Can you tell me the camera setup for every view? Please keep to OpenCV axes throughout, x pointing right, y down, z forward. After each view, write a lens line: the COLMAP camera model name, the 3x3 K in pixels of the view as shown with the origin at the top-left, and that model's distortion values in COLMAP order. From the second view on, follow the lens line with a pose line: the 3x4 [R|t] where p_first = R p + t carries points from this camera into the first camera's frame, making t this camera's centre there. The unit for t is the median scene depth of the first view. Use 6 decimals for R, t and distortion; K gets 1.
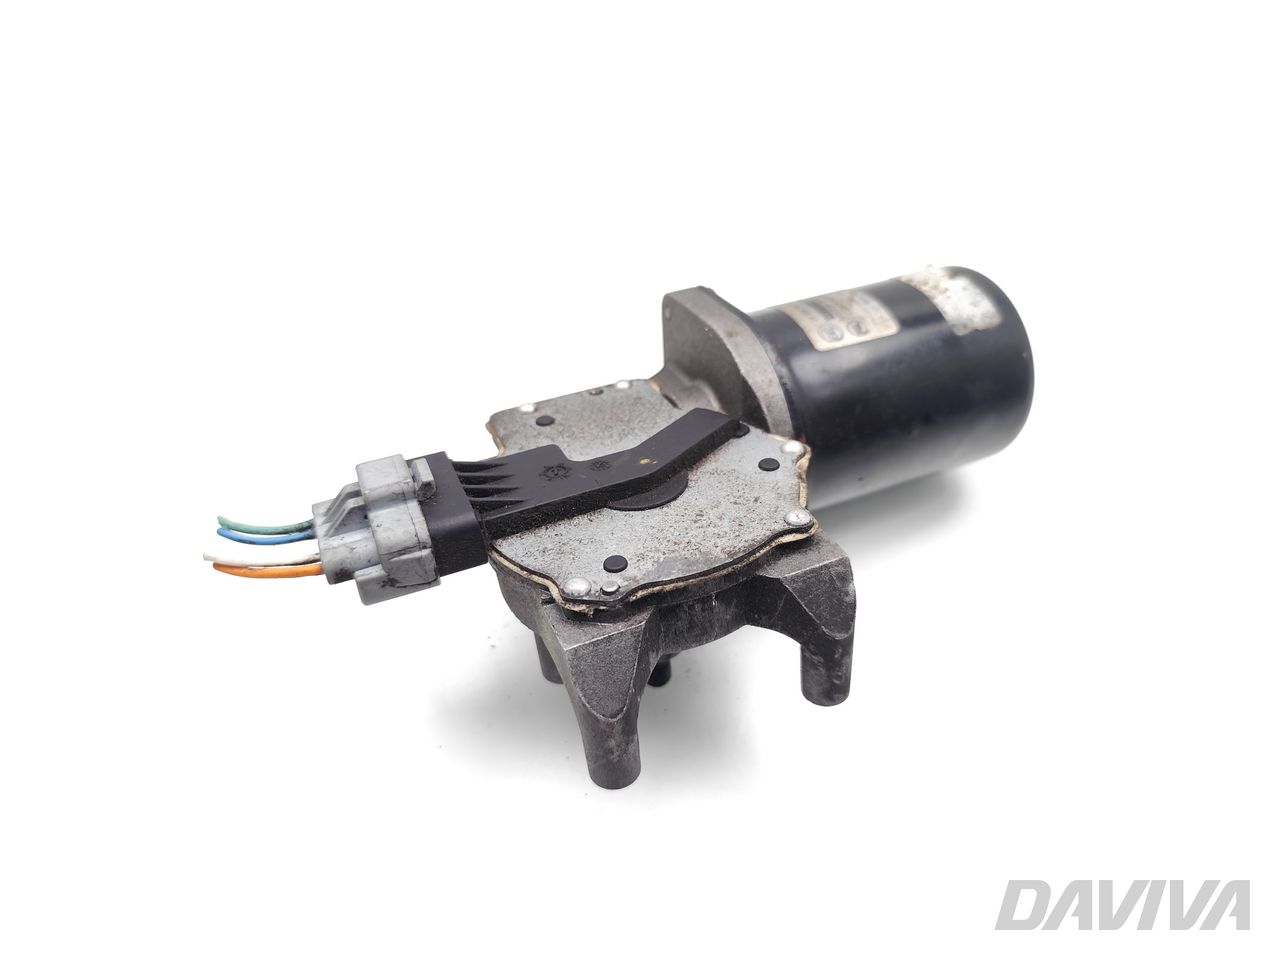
lens RADIAL K [[859.8, 0, 645.7], [0, 859.8, 484.4], [0, 0, 1]] dist [0.007722, -0.000393]
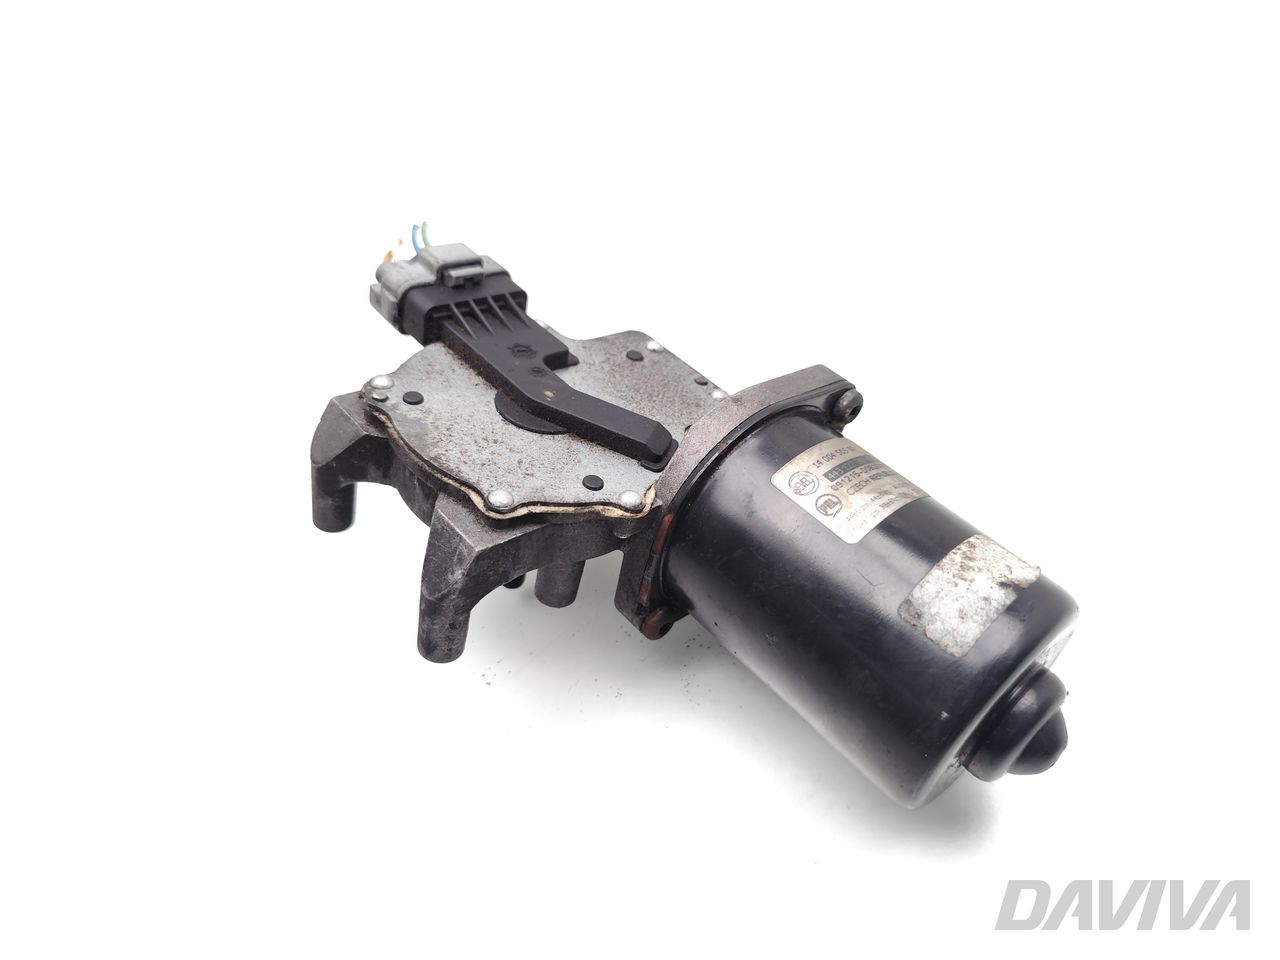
lens RADIAL K [[859.8, 0, 646.0], [0, 859.8, 476.0], [0, 0, 1]] dist [0.007722, -0.000393]
pose [[0.360039, 0.704171, -0.611977, 0.777641], [-0.710167, 0.632257, 0.309699, -0.383264], [0.605008, 0.323102, 0.727716, 0.327077]]
